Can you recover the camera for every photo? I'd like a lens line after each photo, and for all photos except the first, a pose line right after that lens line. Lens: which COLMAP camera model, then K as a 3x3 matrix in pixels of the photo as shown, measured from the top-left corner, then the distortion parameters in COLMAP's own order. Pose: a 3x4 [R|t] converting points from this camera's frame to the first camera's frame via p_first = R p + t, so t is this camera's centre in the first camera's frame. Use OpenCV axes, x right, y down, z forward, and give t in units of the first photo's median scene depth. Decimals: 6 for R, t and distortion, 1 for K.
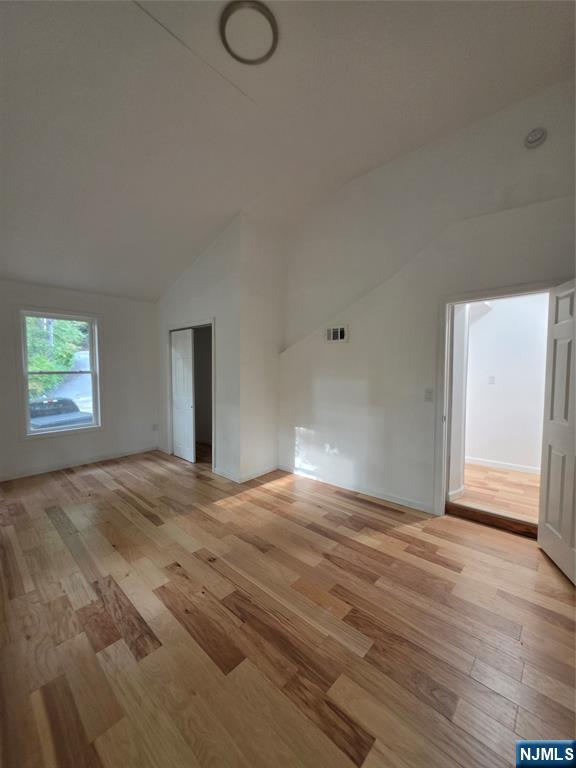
lens RADIAL K [[307.9, 0, 287.4], [0, 307.9, 384.3], [0, 0, 1]] dist [0.000123, 0.000206]
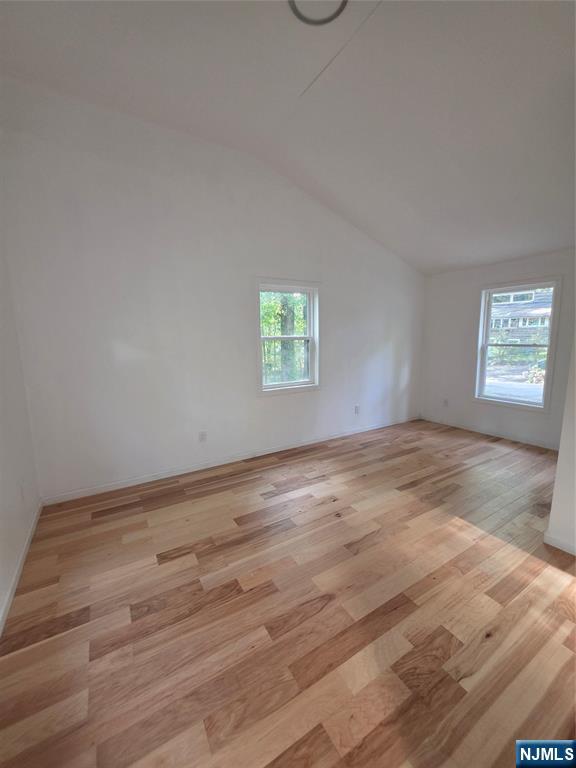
lens RADIAL K [[307.9, 0, 287.5], [0, 307.9, 384.2], [0, 0, 1]] dist [0.000123, 0.000206]
pose [[-0.278360, 0.150491, -0.948614, 0.772873], [-0.035574, 0.985356, 0.166759, -0.091528], [0.959818, 0.080166, -0.268930, 1.015469]]
